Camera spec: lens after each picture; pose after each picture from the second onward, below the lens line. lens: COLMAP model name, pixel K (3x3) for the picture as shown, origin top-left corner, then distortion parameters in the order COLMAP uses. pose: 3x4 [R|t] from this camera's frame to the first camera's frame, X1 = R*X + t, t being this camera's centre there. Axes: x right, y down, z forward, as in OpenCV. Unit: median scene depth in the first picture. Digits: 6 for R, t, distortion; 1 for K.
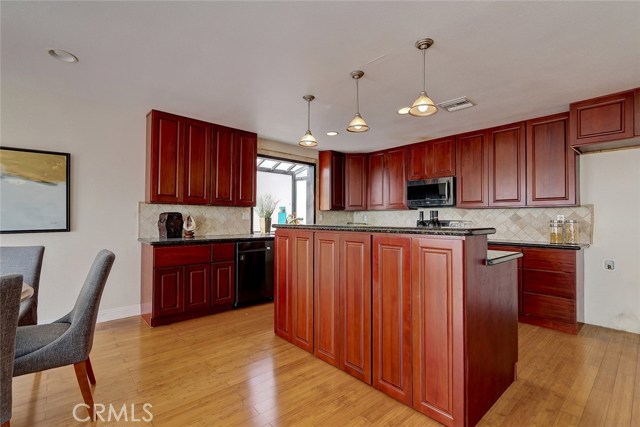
lens RADIAL K [[295.9, 0, 307.6], [0, 295.9, 212.4], [0, 0, 1]] dist [0.007037, -0.003530]
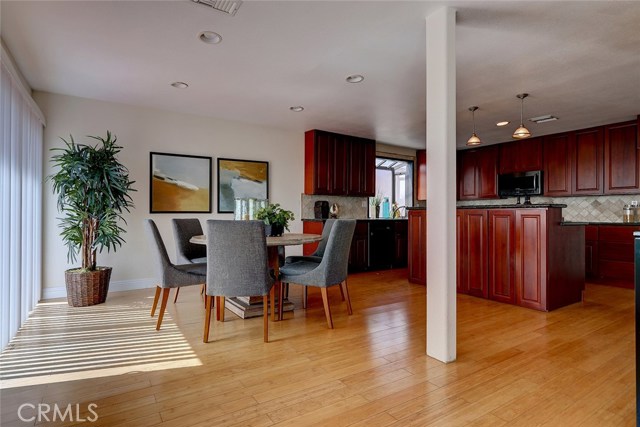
lens RADIAL K [[338.2, 0, 306.4], [0, 338.2, 211.5], [0, 0, 1]] dist [0.000197, -0.001663]
pose [[0.988971, -0.001550, -0.148100, -0.298084], [0.003282, 0.999929, 0.011454, 0.033050], [0.148072, -0.011814, 0.988906, -0.604496]]
